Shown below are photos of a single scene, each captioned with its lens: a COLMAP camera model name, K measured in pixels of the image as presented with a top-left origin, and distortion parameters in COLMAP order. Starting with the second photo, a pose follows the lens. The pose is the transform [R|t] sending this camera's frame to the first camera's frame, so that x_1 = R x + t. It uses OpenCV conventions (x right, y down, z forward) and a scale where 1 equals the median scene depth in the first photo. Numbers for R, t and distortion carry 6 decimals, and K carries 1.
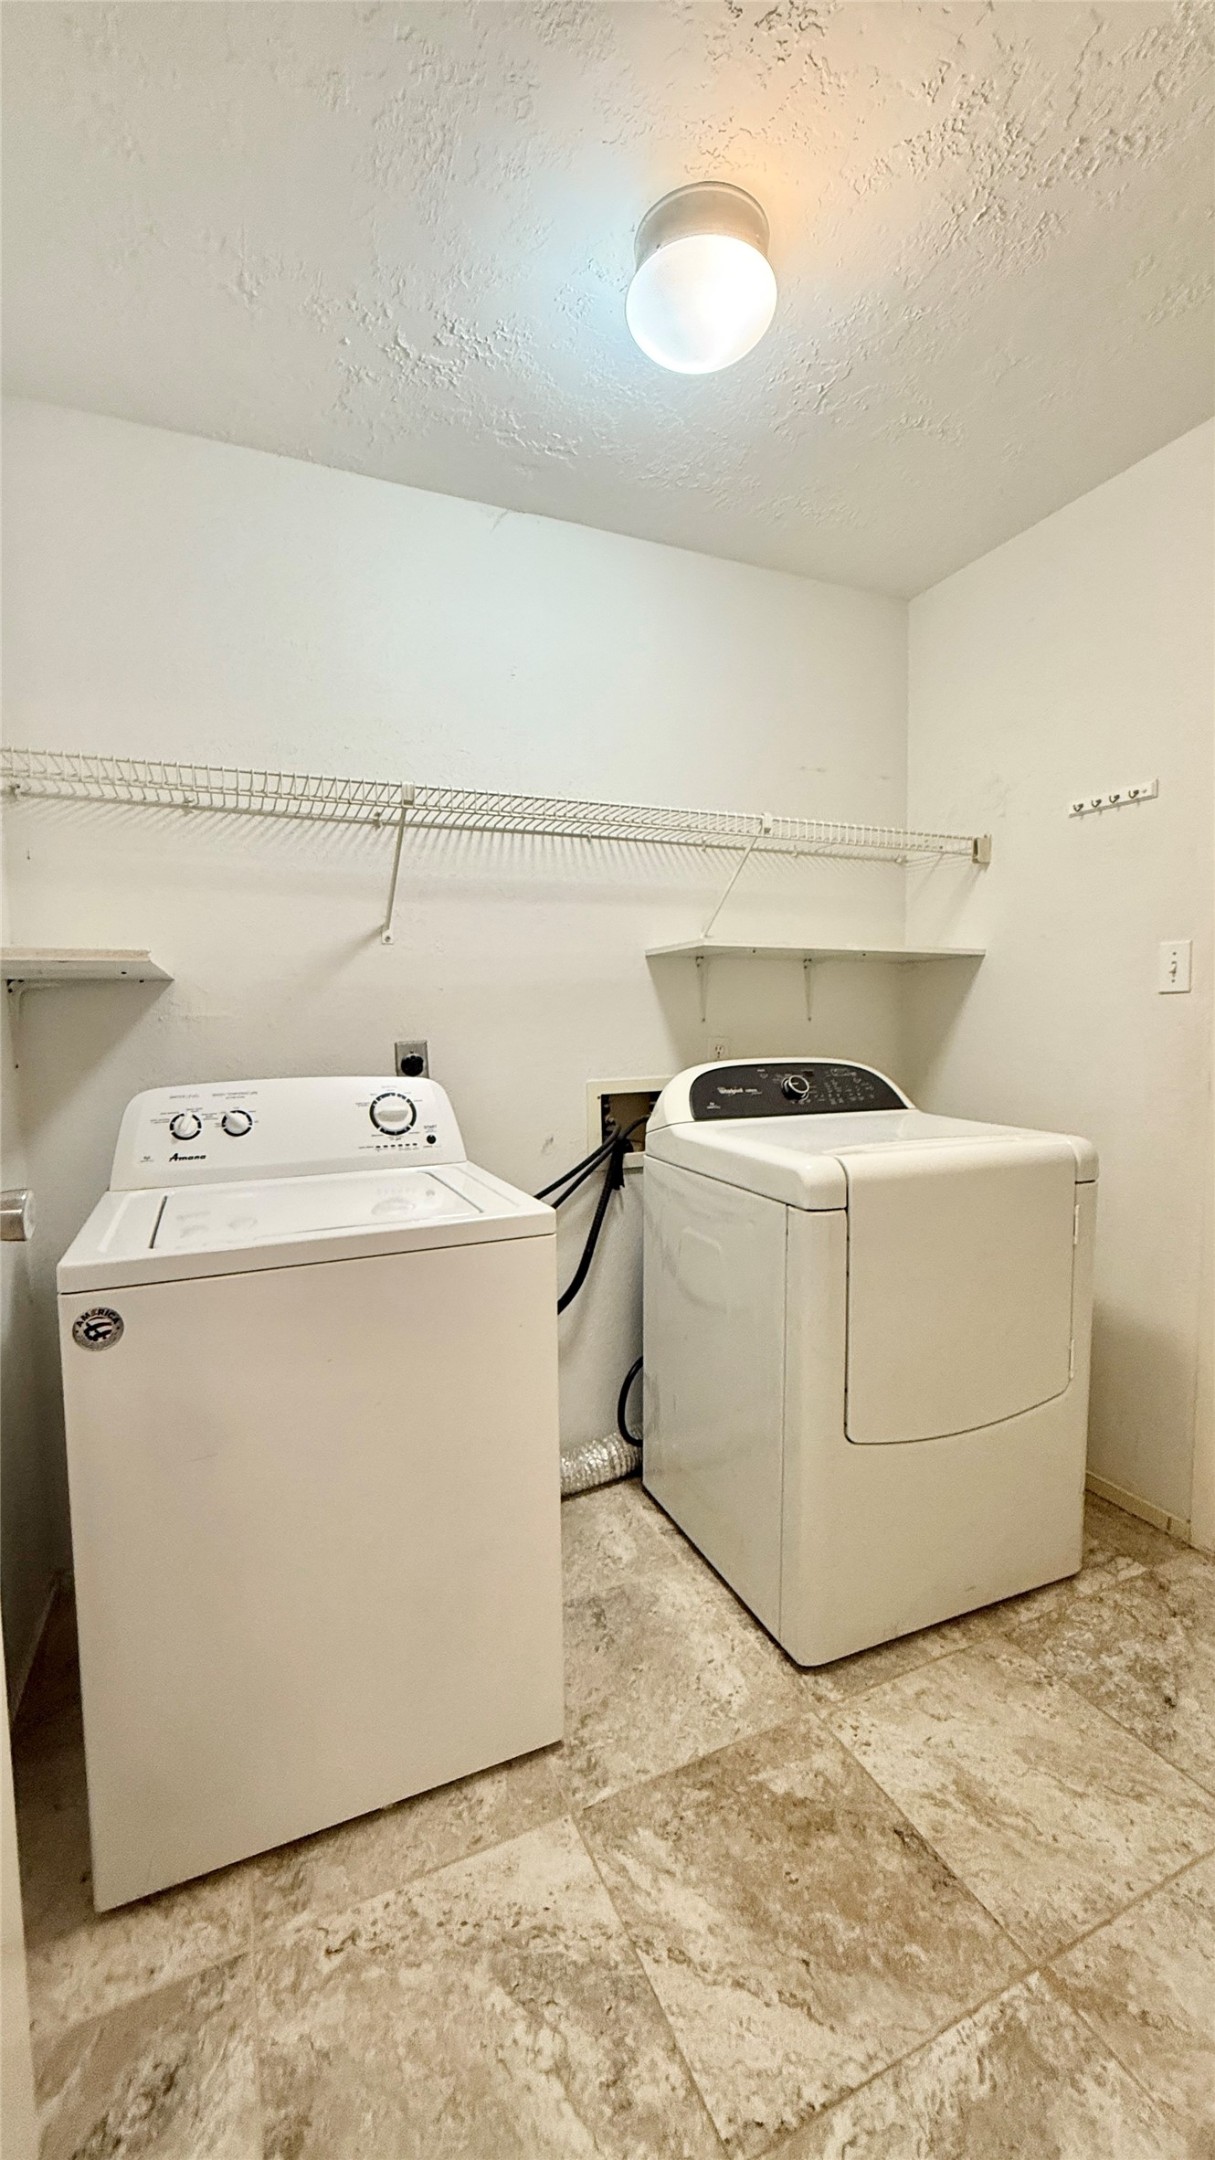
lens RADIAL K [[864.0, 0, 607.1], [0, 864.0, 1081.2], [0, 0, 1]] dist [0.002489, -0.000290]
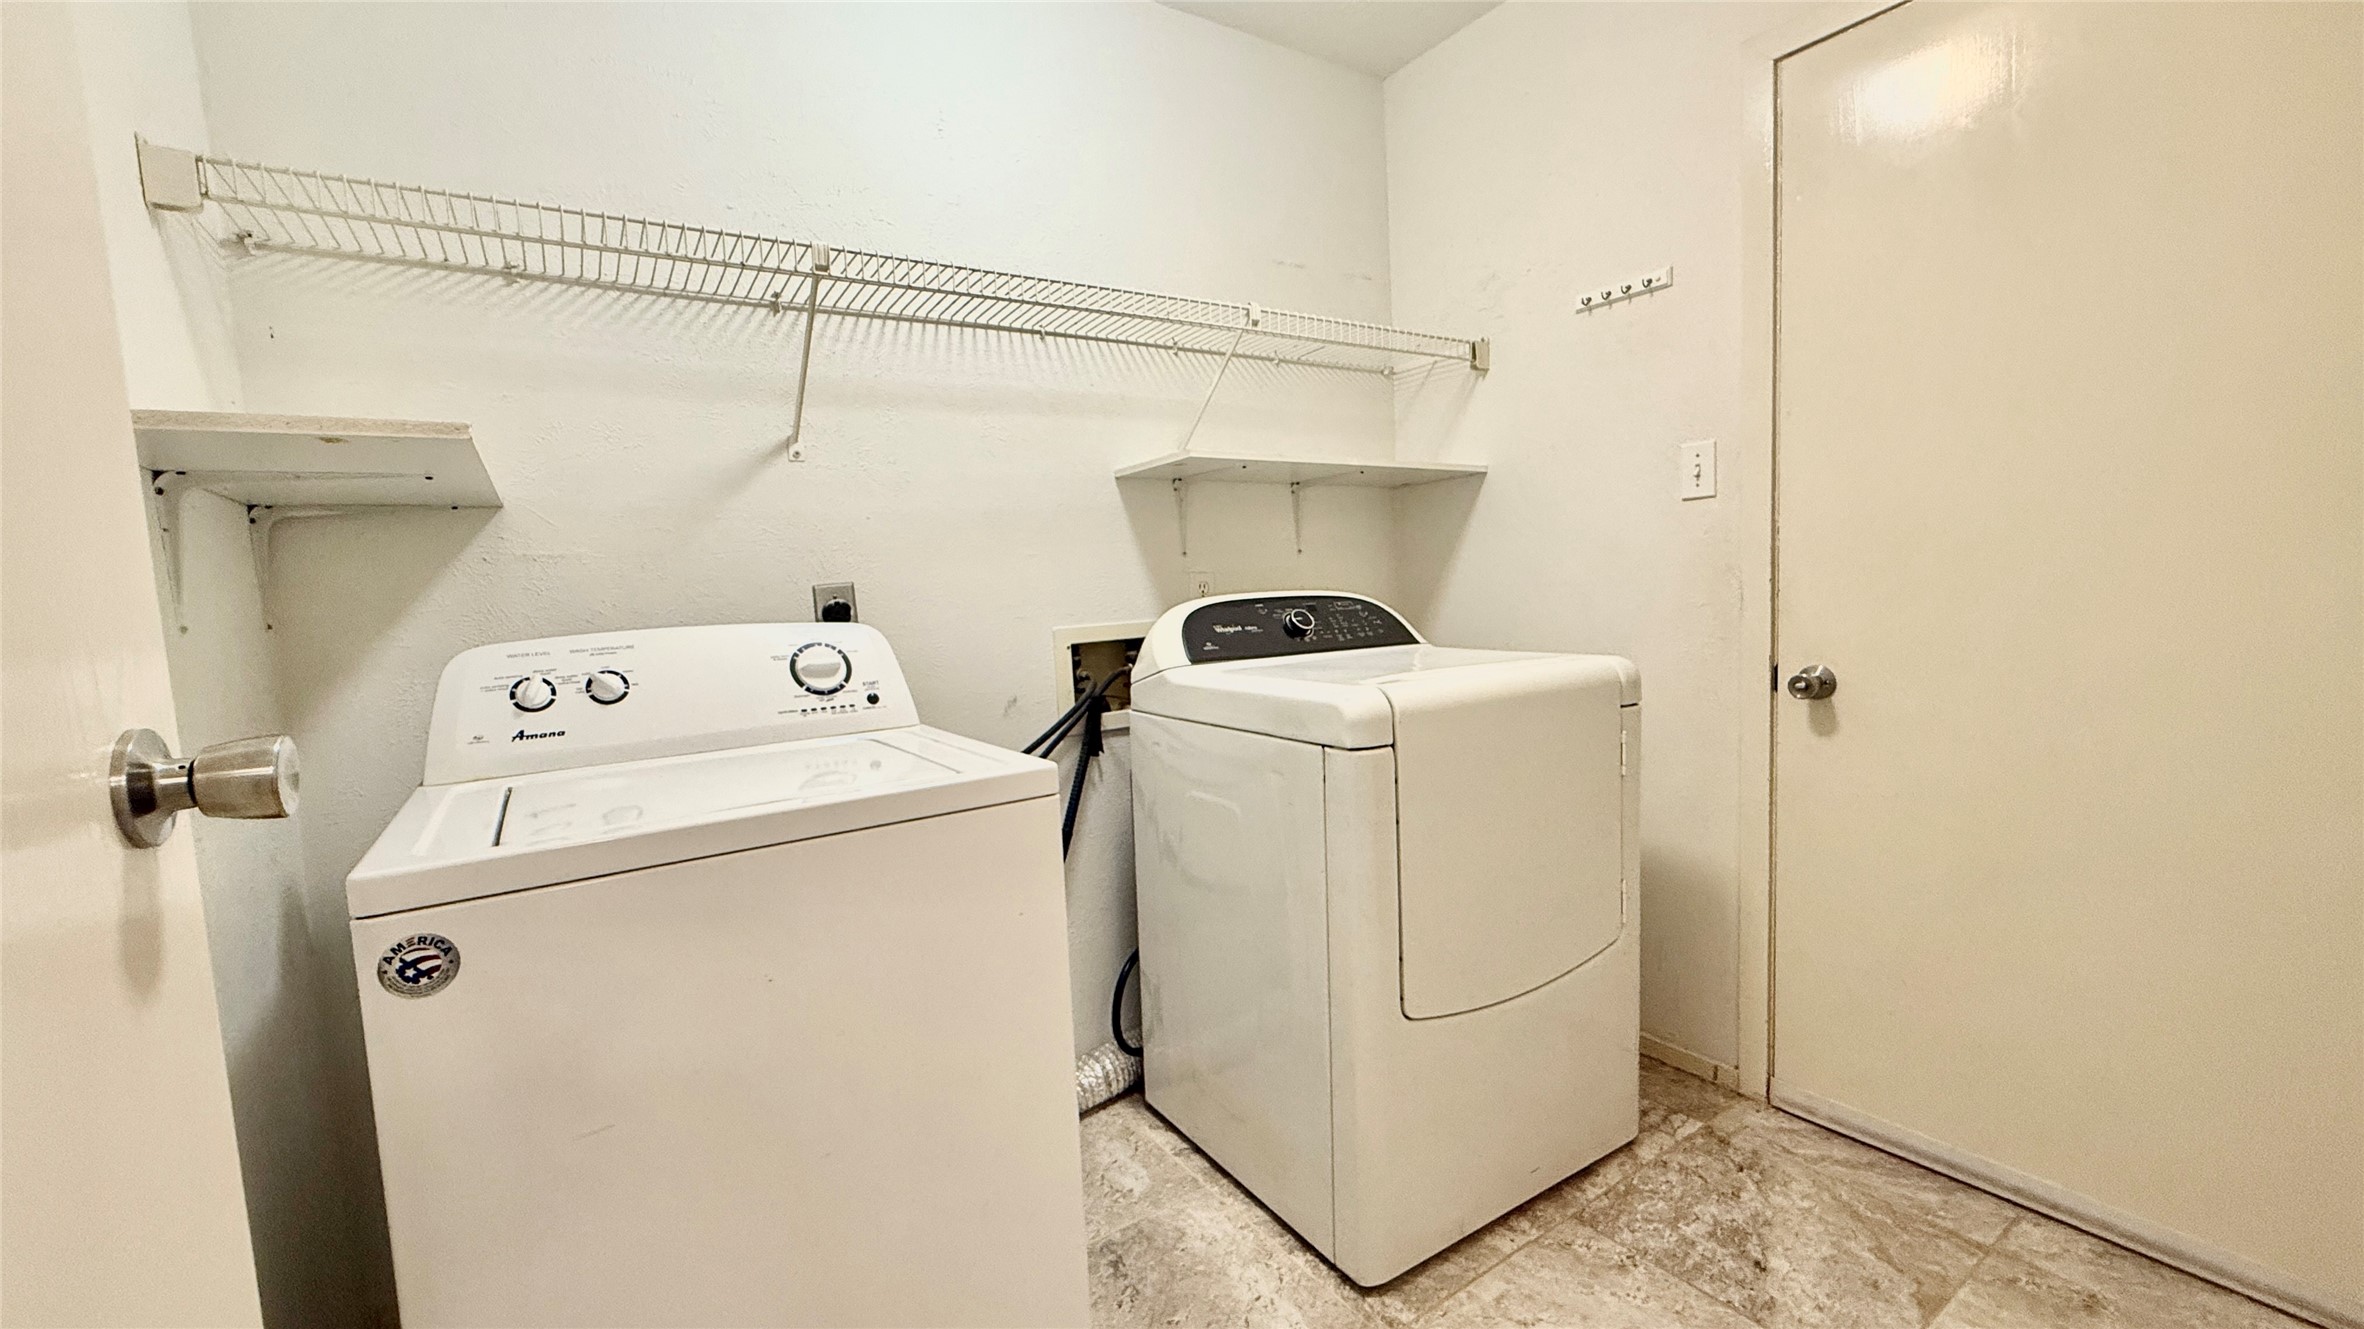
lens RADIAL K [[945.6, 0, 1180.7], [0, 945.6, 669.4], [0, 0, 1]] dist [0.002489, -0.000290]
pose [[0.986033, -0.049435, 0.159041, -0.058726], [0.048299, 0.998772, 0.011001, 0.042376], [-0.159390, -0.003166, 0.987211, 0.094448]]
